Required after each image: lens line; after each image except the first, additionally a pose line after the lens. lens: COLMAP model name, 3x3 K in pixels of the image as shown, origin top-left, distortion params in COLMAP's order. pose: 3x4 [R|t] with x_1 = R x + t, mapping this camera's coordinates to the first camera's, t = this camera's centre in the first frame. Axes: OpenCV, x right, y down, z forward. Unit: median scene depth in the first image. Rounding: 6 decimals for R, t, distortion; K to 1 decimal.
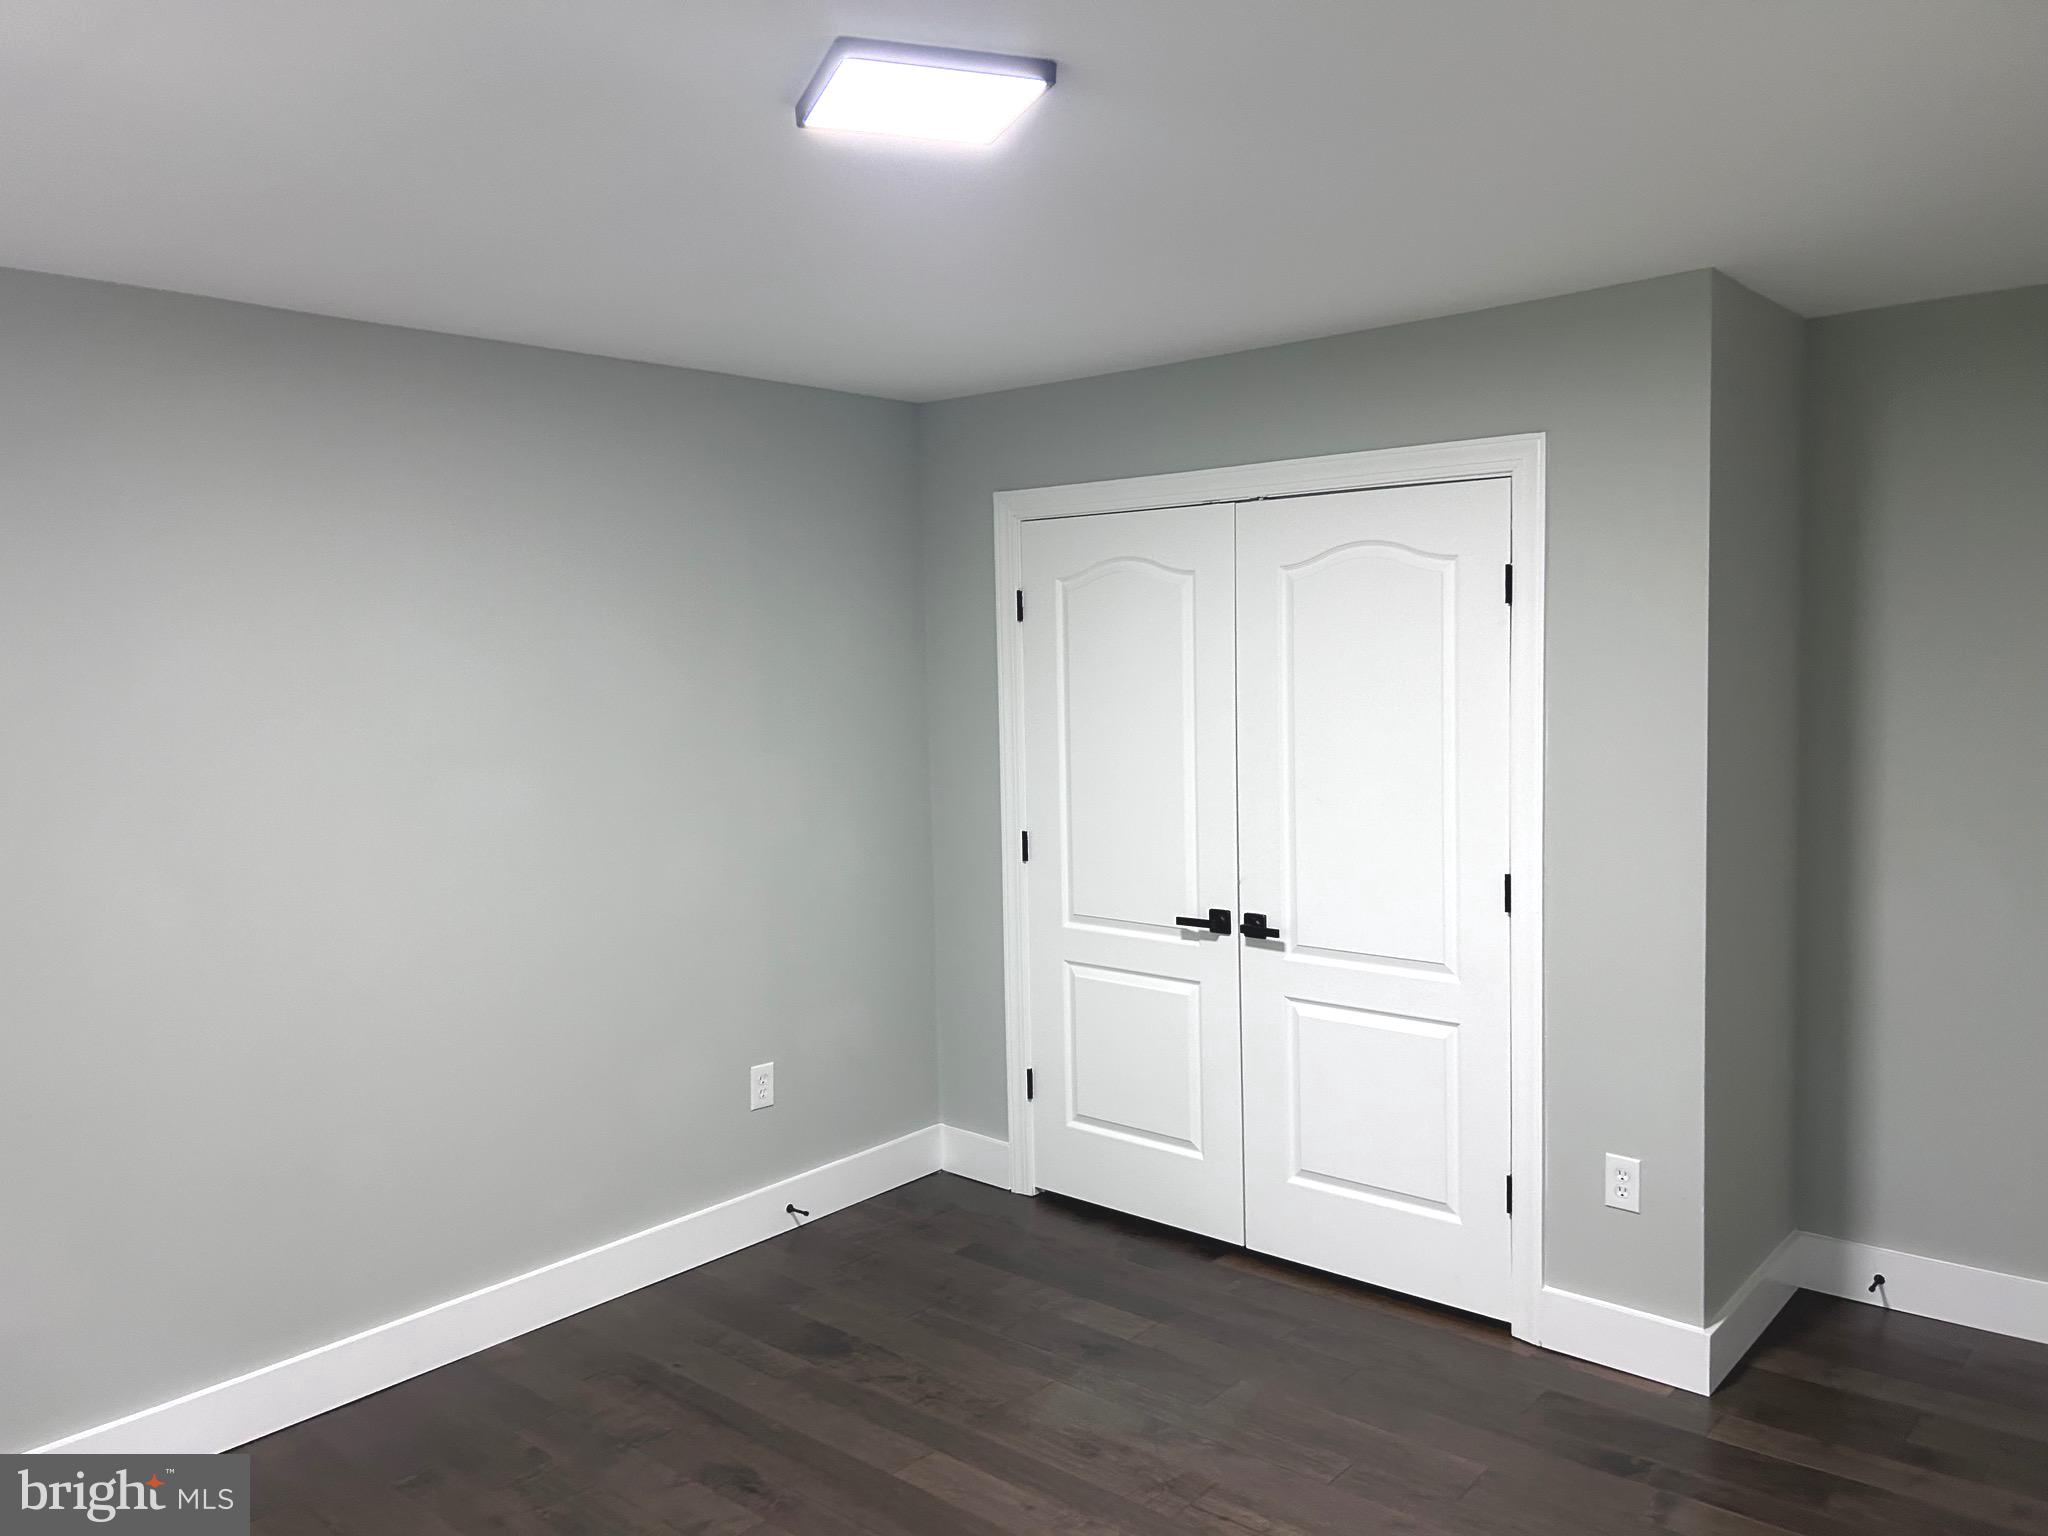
lens RADIAL K [[1553.5, 0, 1041.3], [0, 1553.5, 751.0], [0, 0, 1]] dist [0.060940, -0.061920]
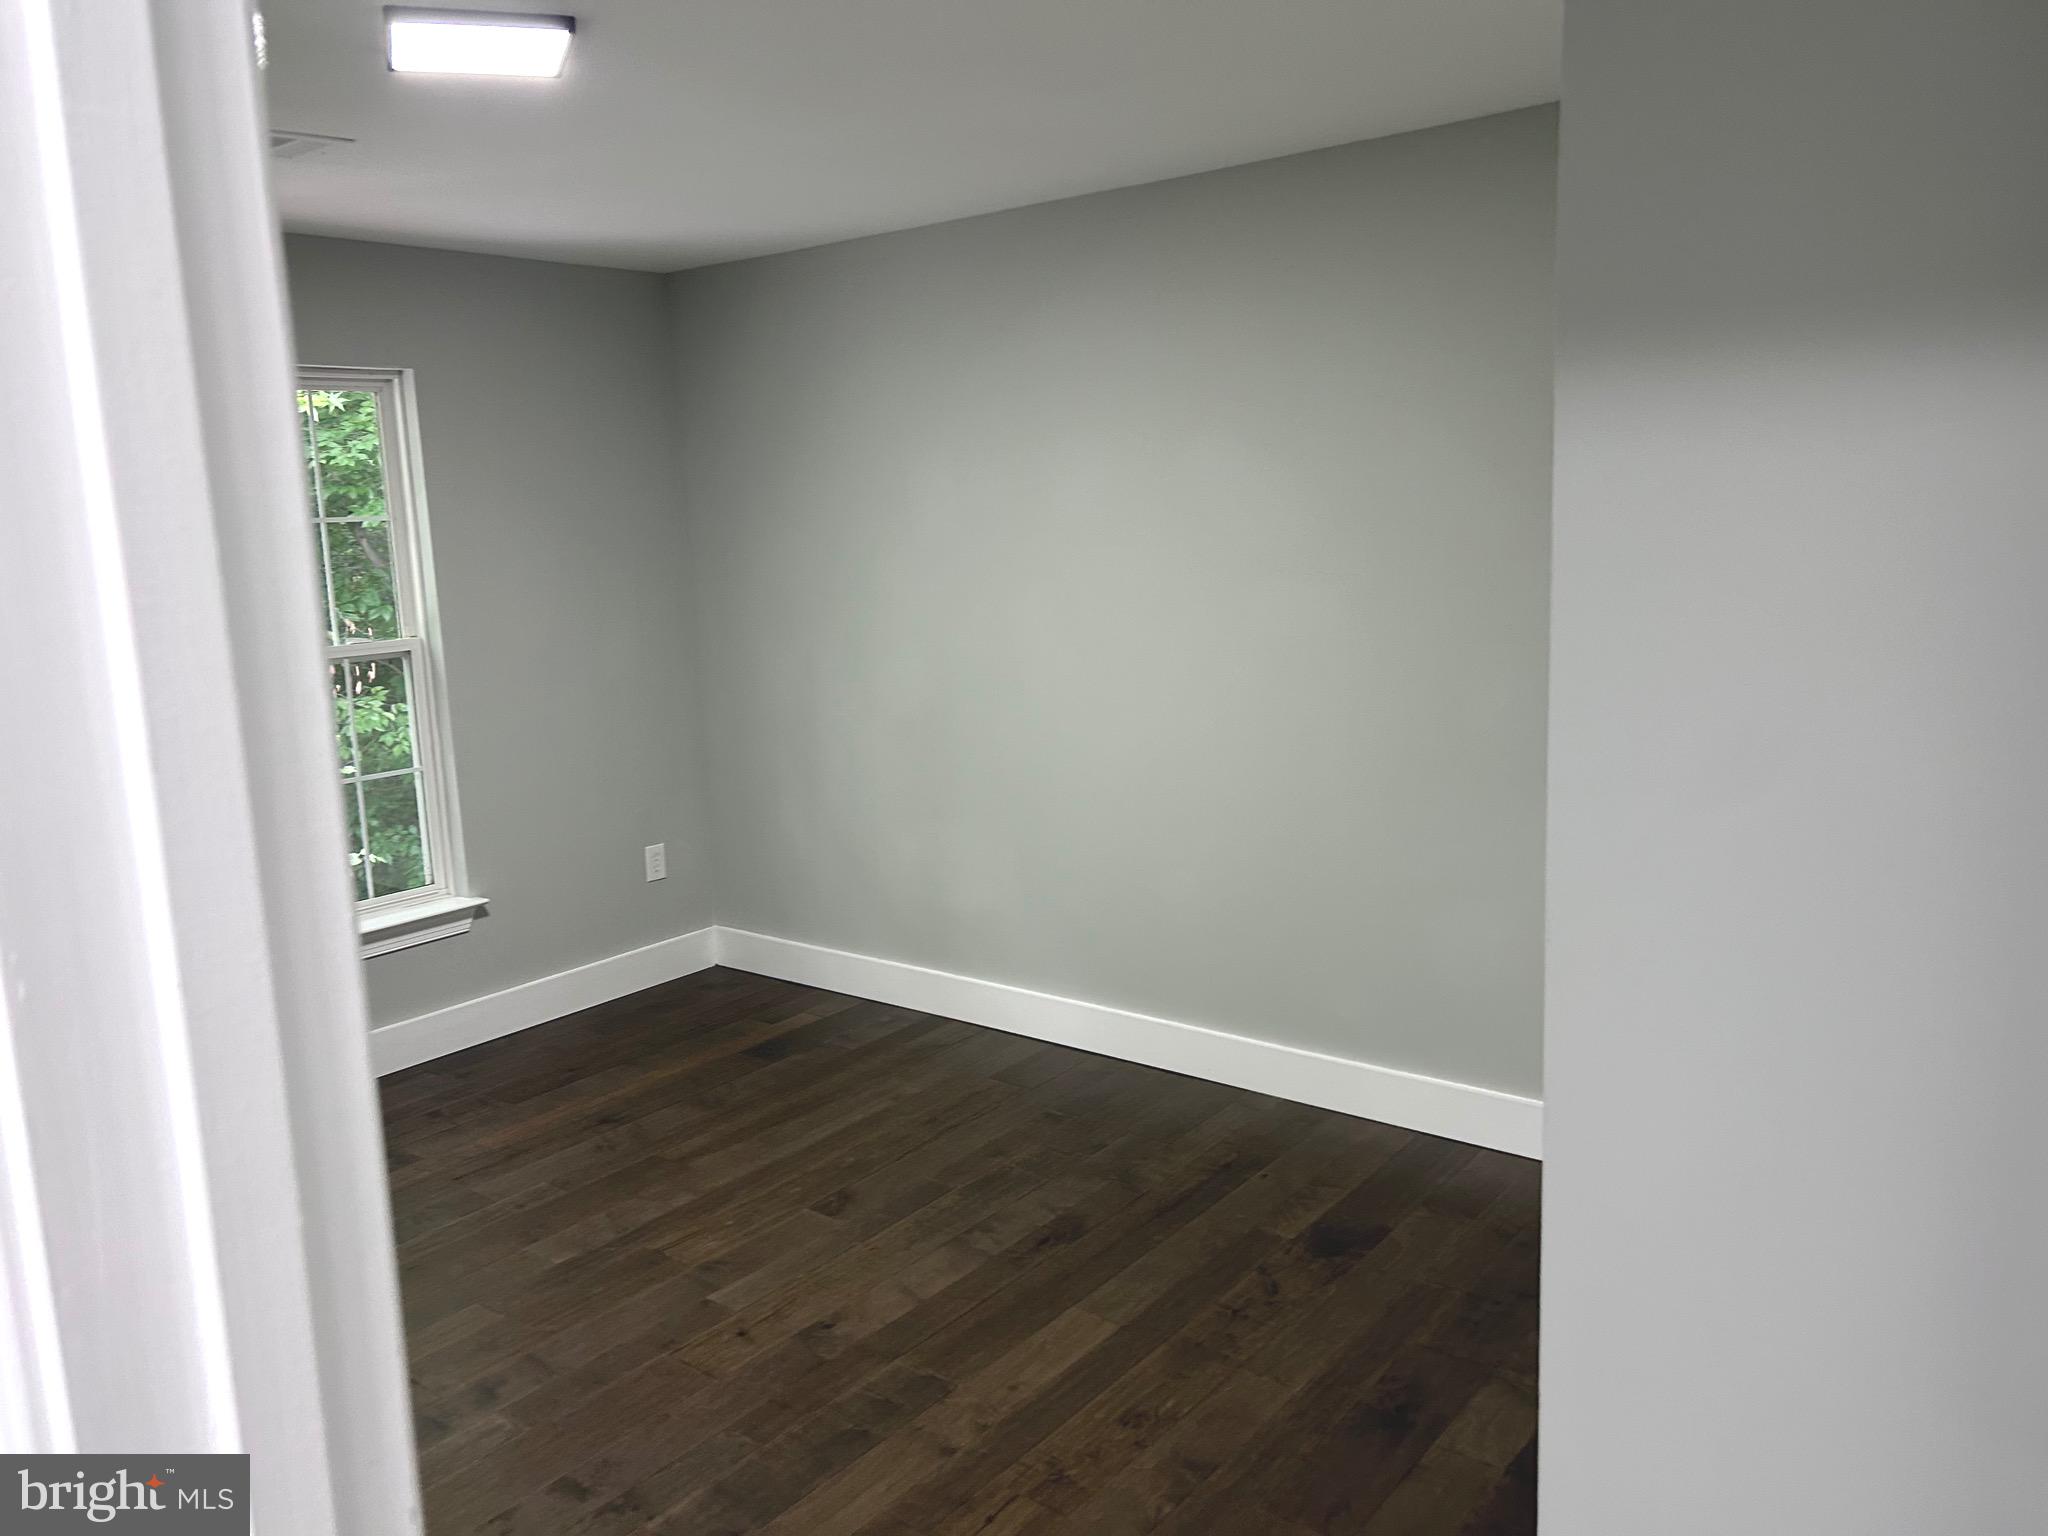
lens RADIAL K [[1553.5, 0, 1030.7], [0, 1553.5, 764.4], [0, 0, 1]] dist [0.060940, -0.061920]
pose [[0.055225, 0.197790, -0.978688, 0.719328], [-0.038576, 0.979874, 0.195853, -0.068557], [0.997728, 0.026938, 0.061744, 0.788519]]
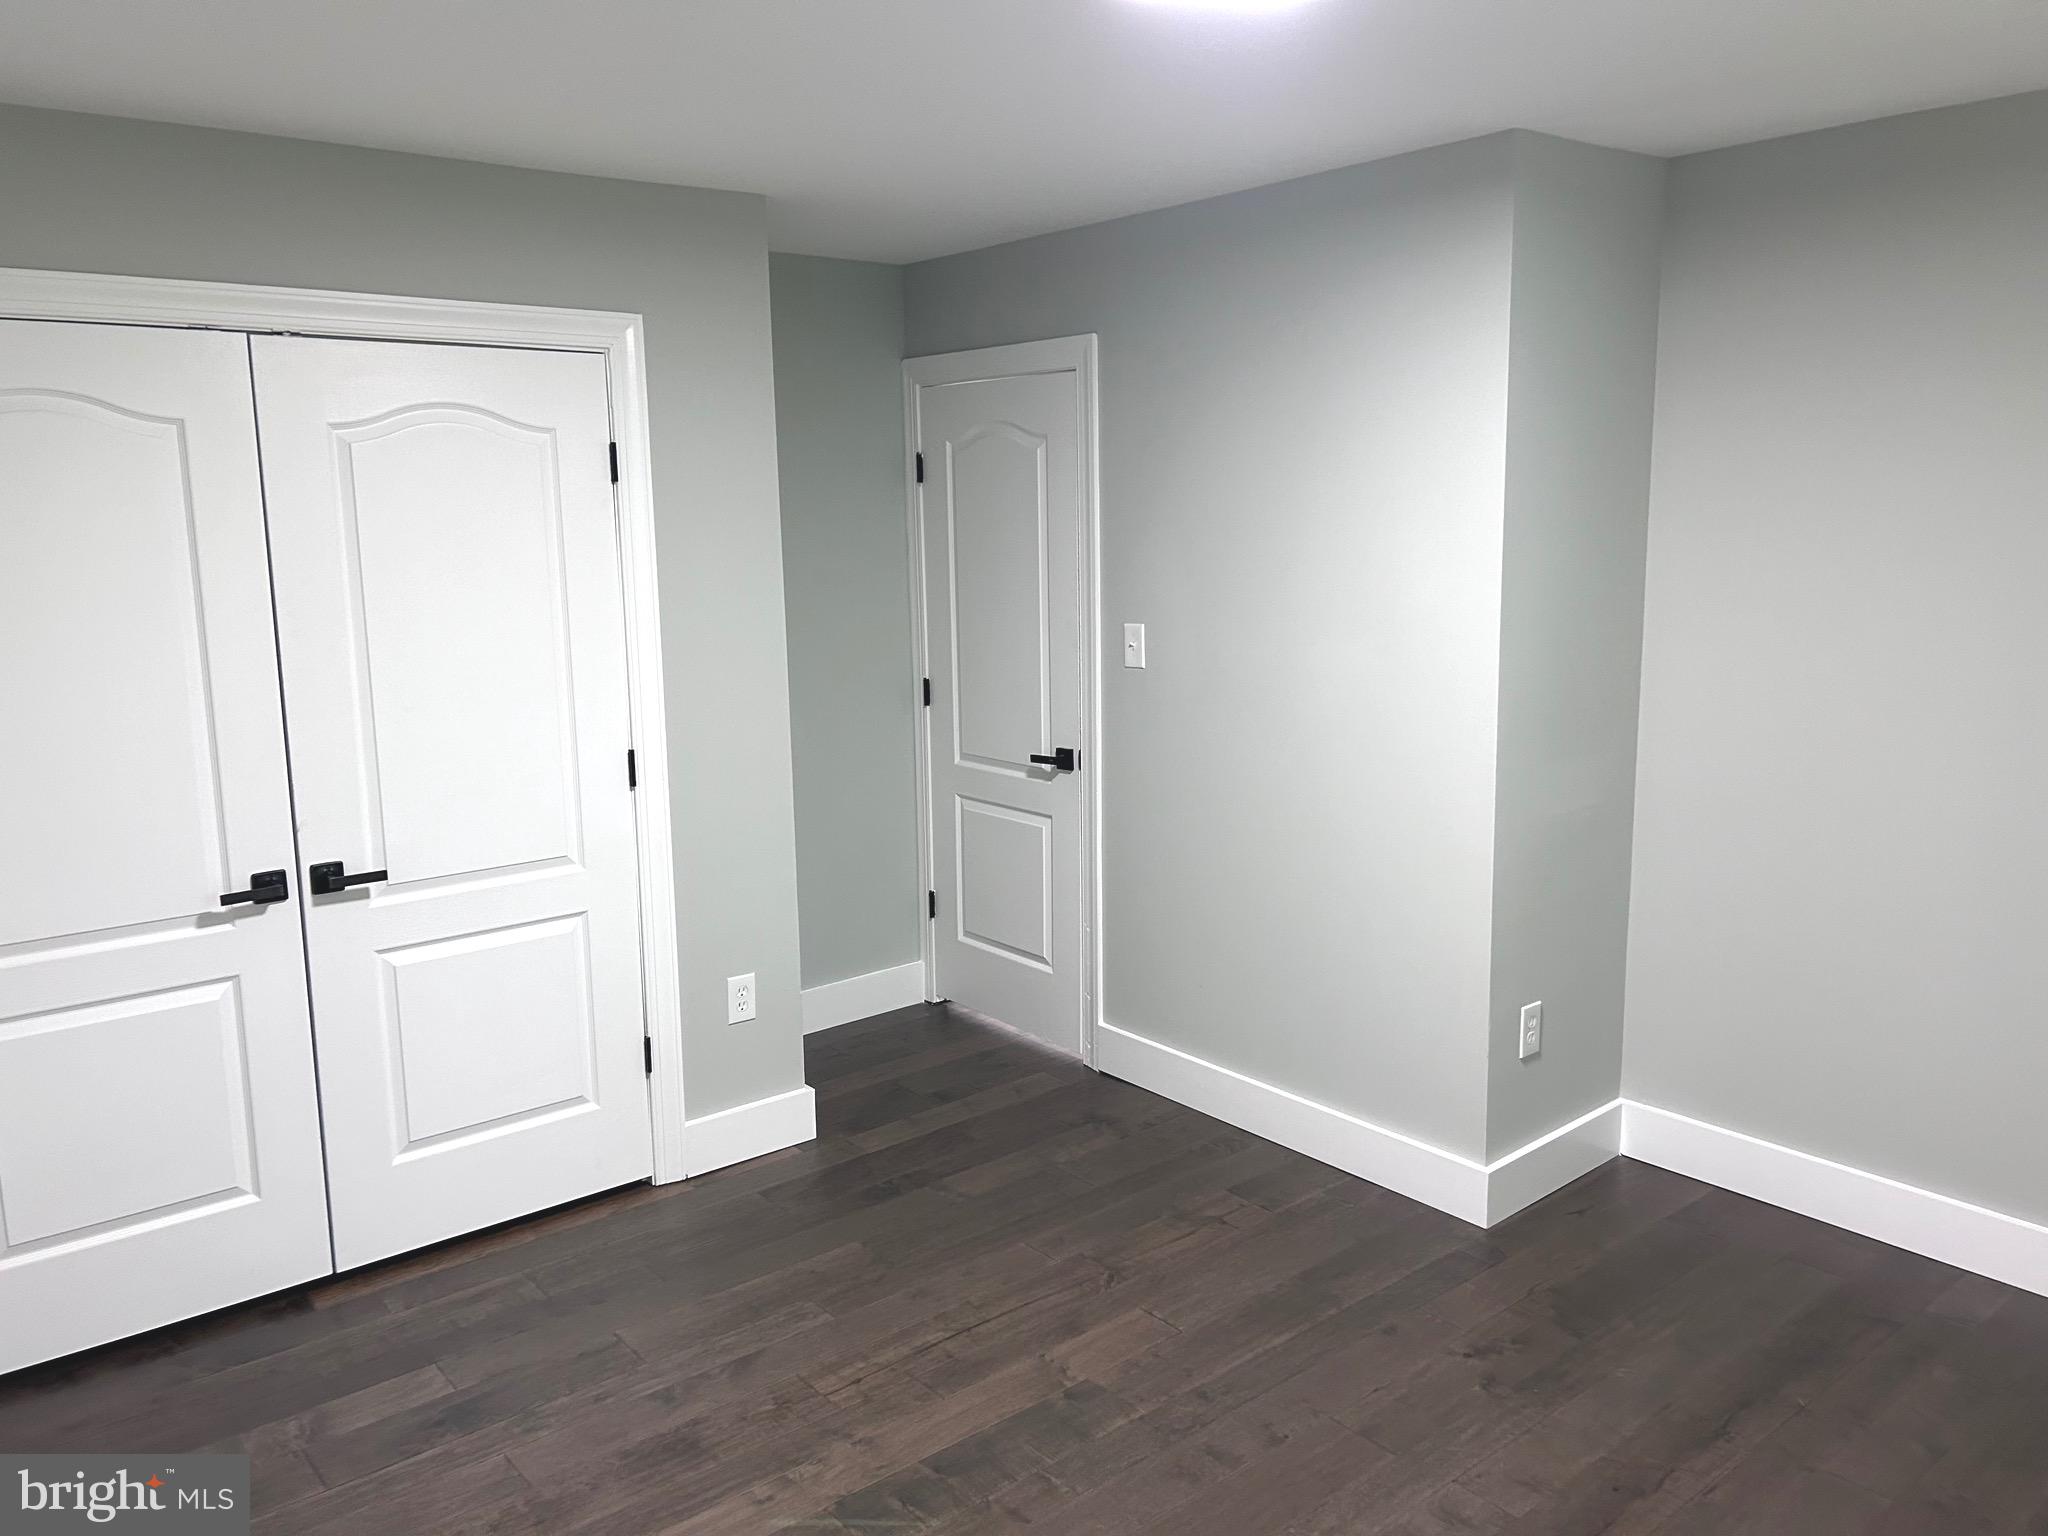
lens RADIAL K [[1553.5, 0, 1008.5], [0, 1553.5, 764.0], [0, 0, 1]] dist [0.060940, -0.061920]
pose [[0.177028, -0.142929, 0.973772, -0.655918], [0.082434, 0.988076, 0.130042, -0.024778], [-0.980747, 0.057251, 0.186700, 0.569426]]
